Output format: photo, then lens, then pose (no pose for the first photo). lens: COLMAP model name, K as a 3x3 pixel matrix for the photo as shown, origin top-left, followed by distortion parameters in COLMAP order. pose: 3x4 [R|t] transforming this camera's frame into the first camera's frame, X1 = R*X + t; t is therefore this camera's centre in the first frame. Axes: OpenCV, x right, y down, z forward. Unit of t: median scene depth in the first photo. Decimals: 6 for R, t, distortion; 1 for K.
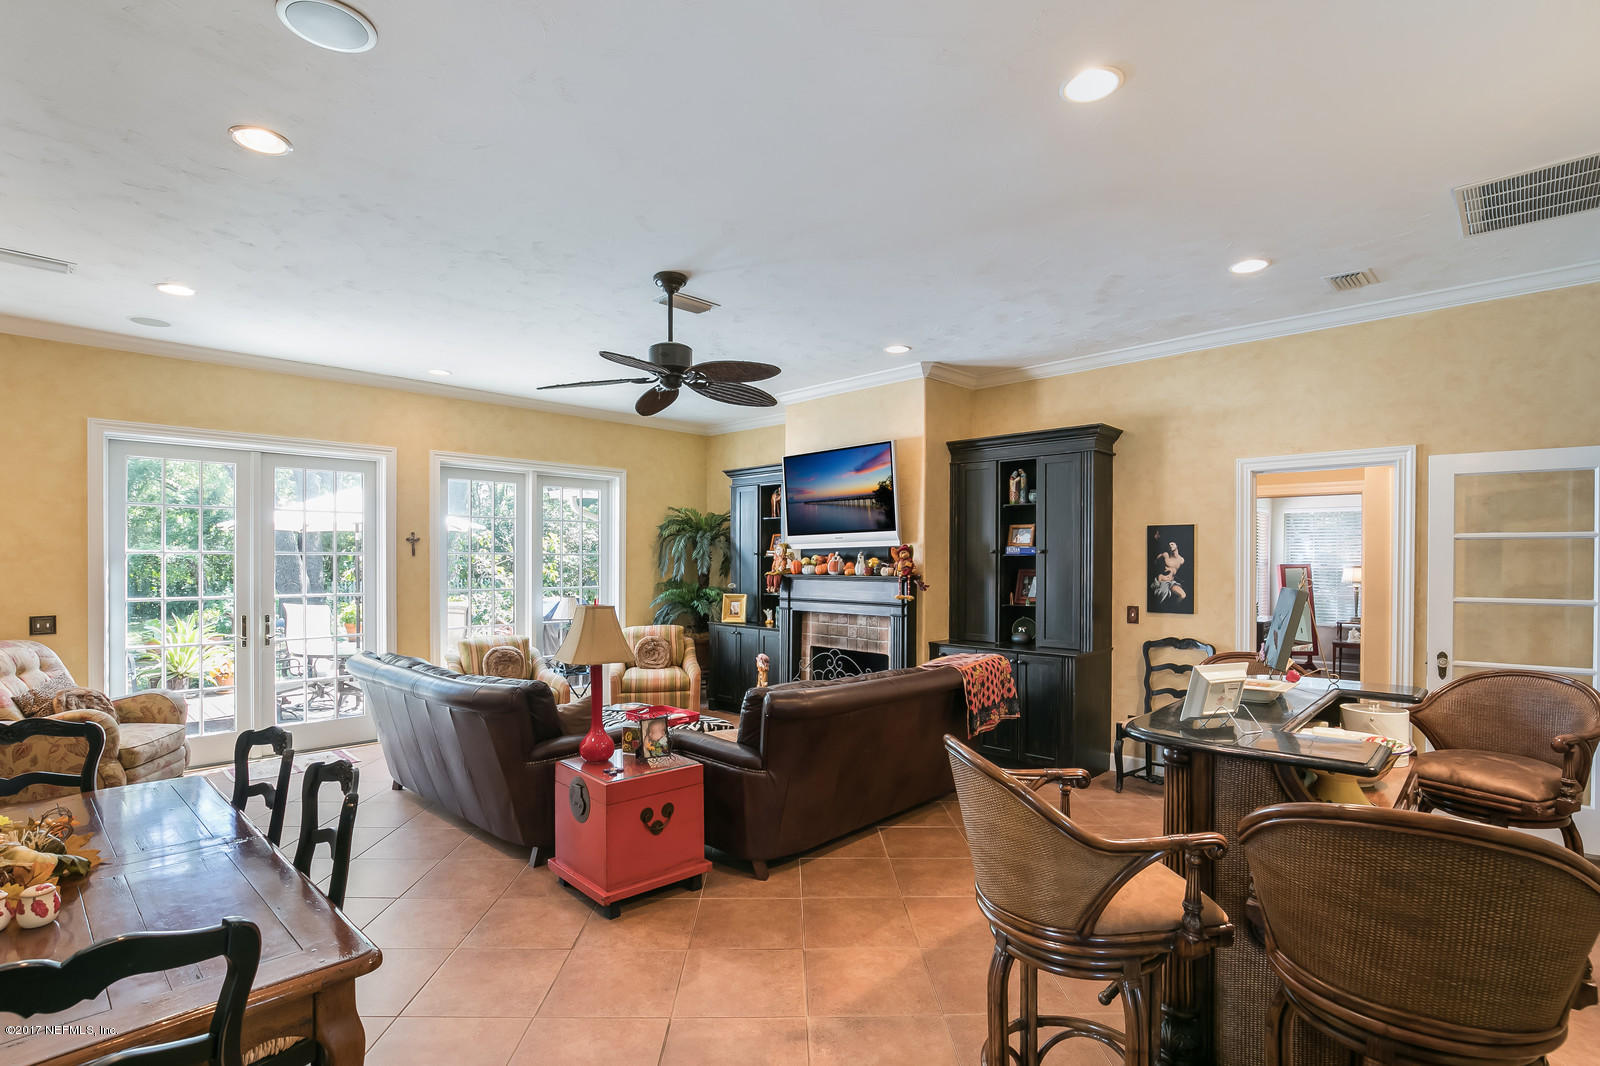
lens RADIAL K [[769.5, 0, 795.2], [0, 769.5, 562.8], [0, 0, 1]] dist [-0.002227, -0.000072]
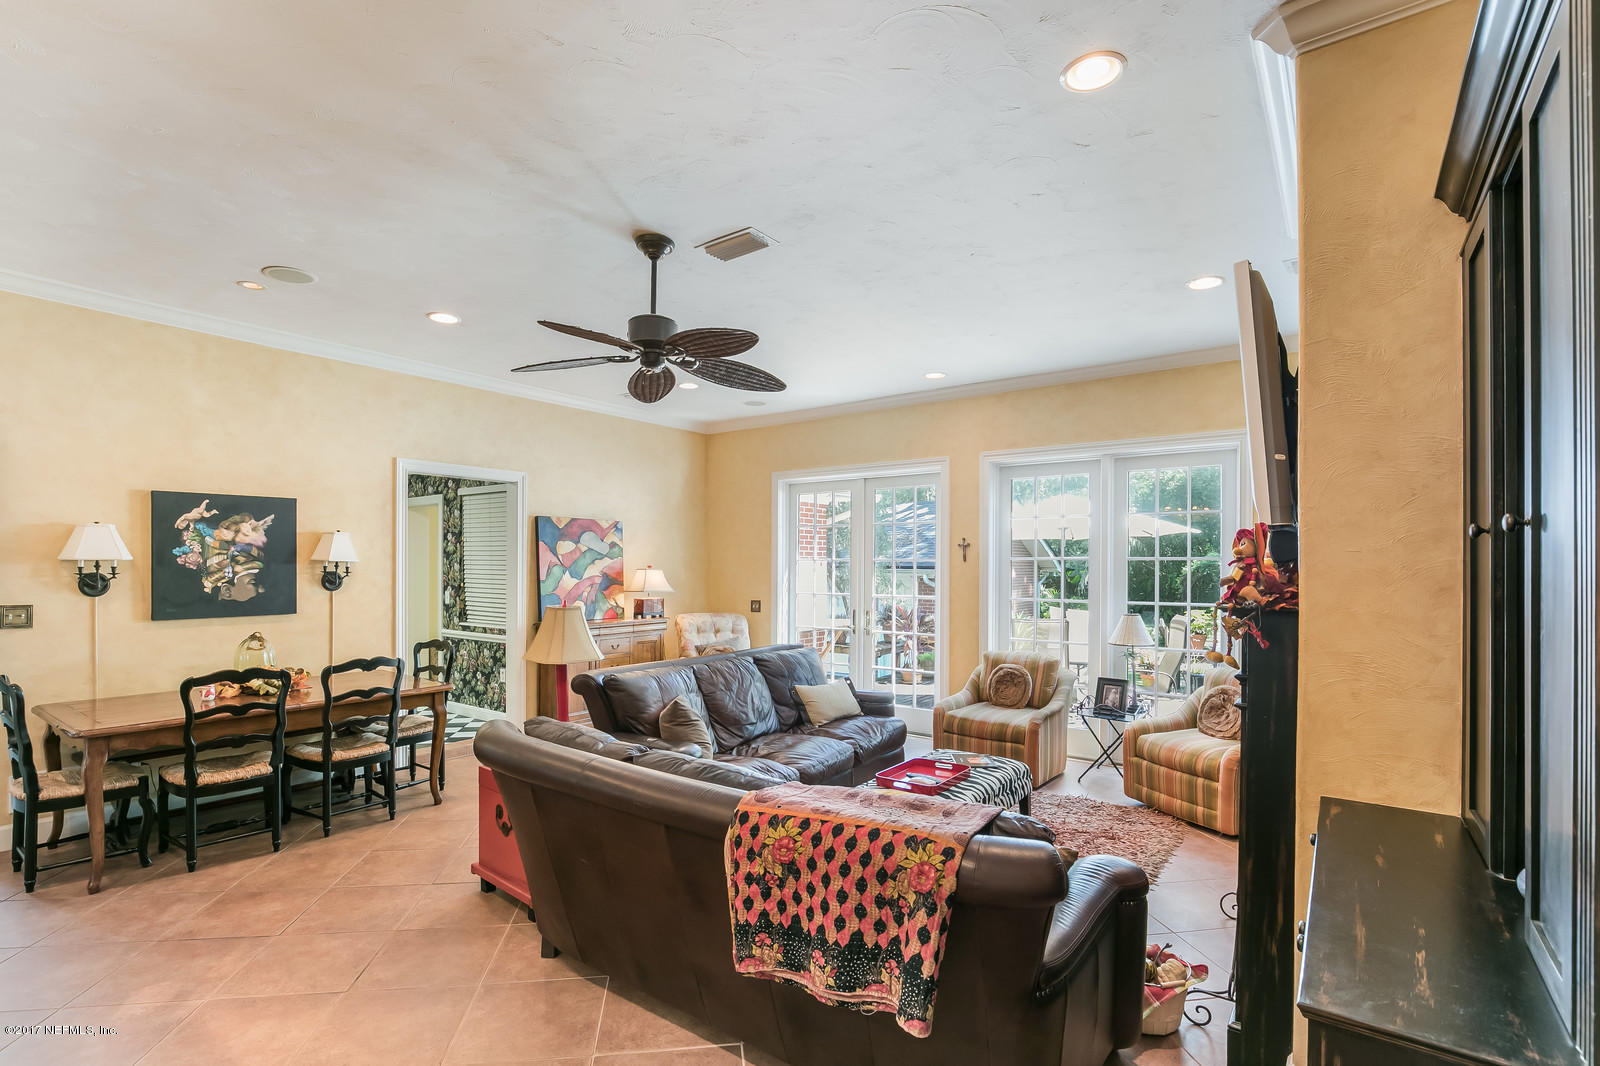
lens RADIAL K [[741.1, 0, 798.4], [0, 741.1, 560.8], [0, 0, 1]] dist [-0.025291, -0.000016]
pose [[0.118148, -0.012945, -0.992912, 0.616558], [-0.006985, 0.999879, -0.013866, 0.006583], [0.992971, 0.008573, 0.118043, 0.955531]]
